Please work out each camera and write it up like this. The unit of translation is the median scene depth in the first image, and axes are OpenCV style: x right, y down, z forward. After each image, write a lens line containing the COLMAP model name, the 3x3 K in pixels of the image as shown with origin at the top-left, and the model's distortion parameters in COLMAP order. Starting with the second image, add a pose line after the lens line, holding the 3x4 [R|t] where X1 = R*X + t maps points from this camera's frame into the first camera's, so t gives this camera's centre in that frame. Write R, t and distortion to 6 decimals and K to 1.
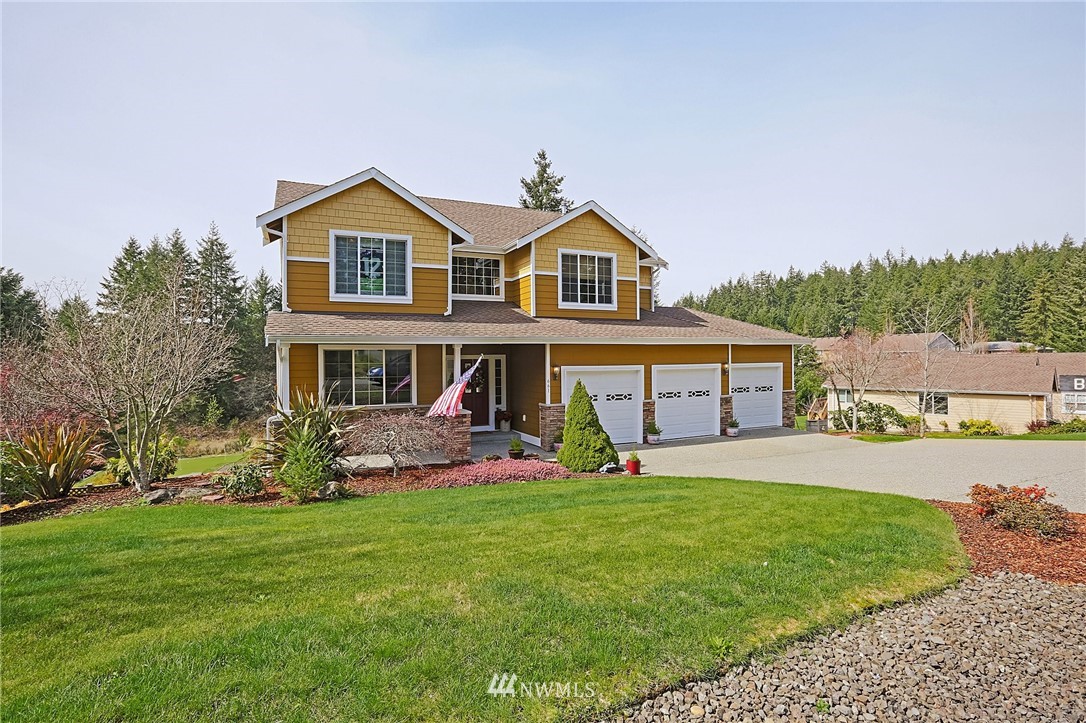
lens RADIAL K [[500.3, 0, 540.9], [0, 500.3, 360.2], [0, 0, 1]] dist [0.001715, -0.000231]
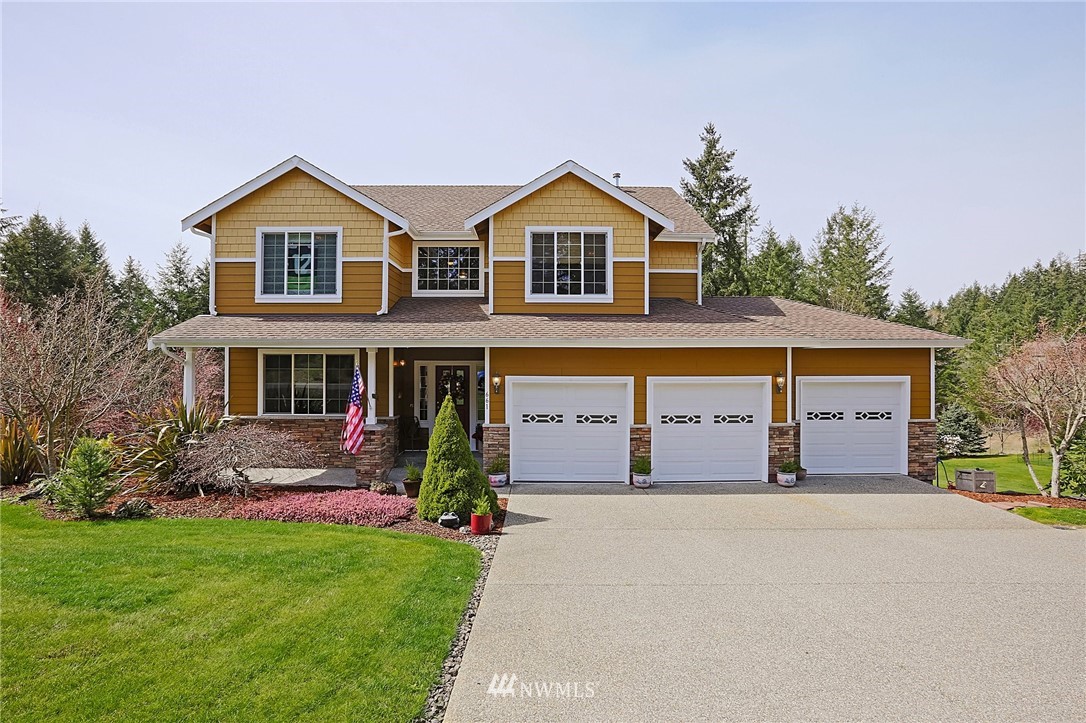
lens RADIAL K [[528.7, 0, 544.2], [0, 528.7, 361.6], [0, 0, 1]] dist [-0.016455, 0.005230]
pose [[0.921028, 0.007091, -0.389431, 0.388350], [-0.010918, 0.999911, -0.007615, -0.004356], [0.389342, 0.011266, 0.921024, 0.247584]]
